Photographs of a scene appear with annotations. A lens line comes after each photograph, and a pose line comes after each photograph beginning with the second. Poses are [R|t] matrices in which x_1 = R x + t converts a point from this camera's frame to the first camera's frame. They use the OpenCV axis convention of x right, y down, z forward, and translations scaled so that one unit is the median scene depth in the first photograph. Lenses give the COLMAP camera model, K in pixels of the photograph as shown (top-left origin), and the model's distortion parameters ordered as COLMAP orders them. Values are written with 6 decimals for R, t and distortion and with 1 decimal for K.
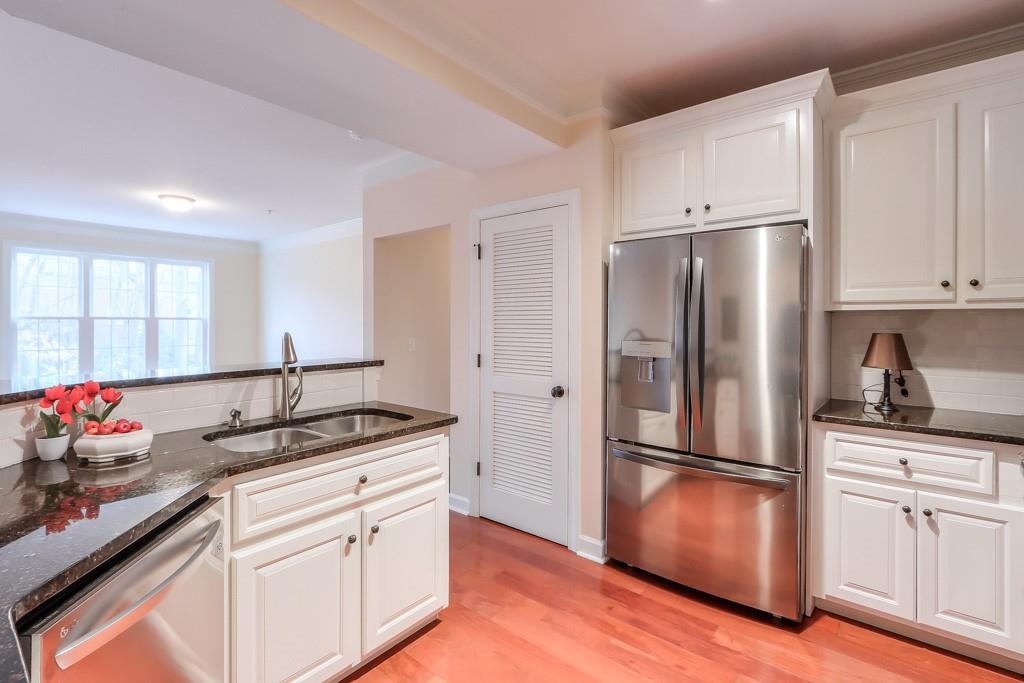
lens RADIAL K [[479.5, 0, 494.2], [0, 479.5, 316.8], [0, 0, 1]] dist [0.003745, -0.000820]
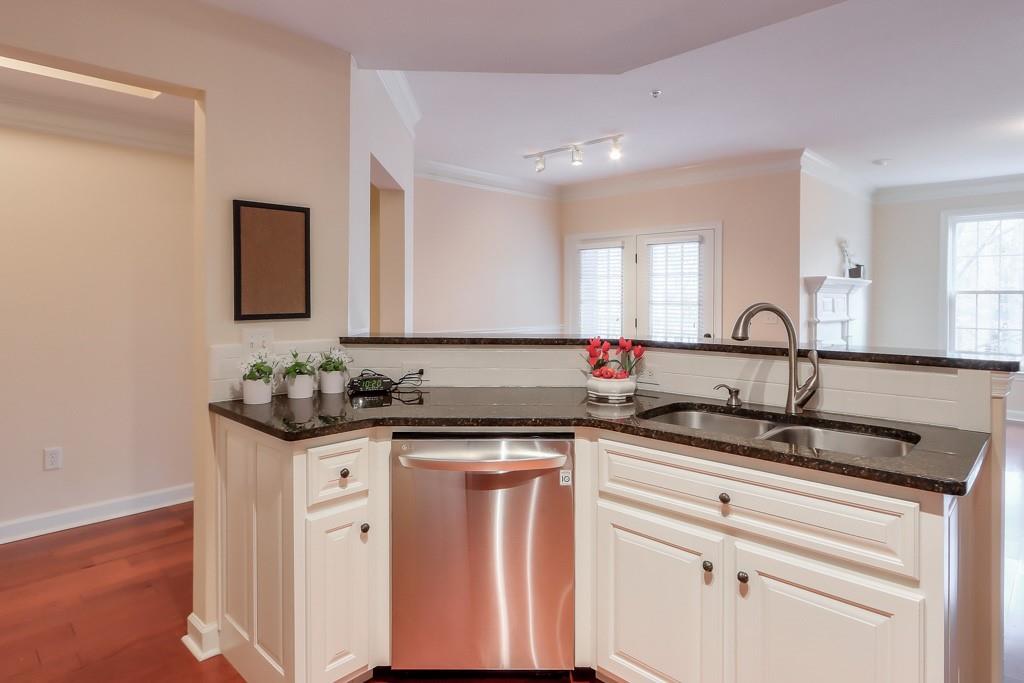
lens RADIAL K [[567.9, 0, 506.8], [0, 567.9, 298.4], [0, 0, 1]] dist [-0.000193, 0.002358]
pose [[-0.061906, 0.000077, -0.998082, 0.516625], [0.006821, 0.999977, -0.000346, 0.020163], [0.998059, -0.006830, -0.061905, 0.584896]]
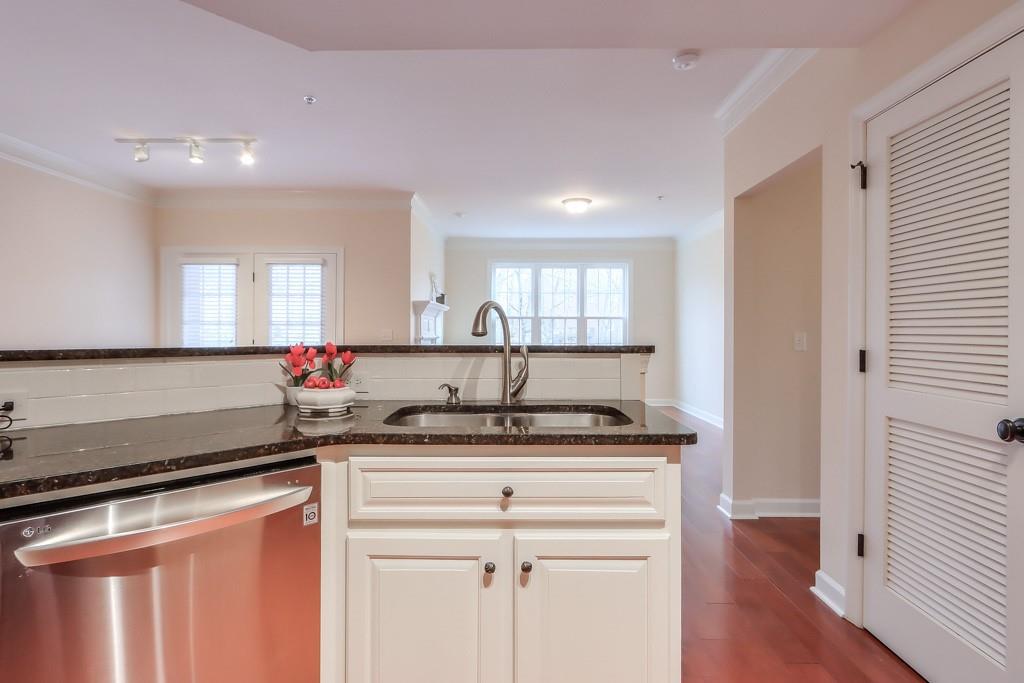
lens RADIAL K [[505.8, 0, 504.9], [0, 505.8, 325.5], [0, 0, 1]] dist [0.000206, -0.000616]
pose [[0.636806, -0.003803, -0.771015, 0.259262], [0.005529, 0.999985, -0.000366, 0.070435], [0.771004, -0.004030, 0.636817, 0.414966]]
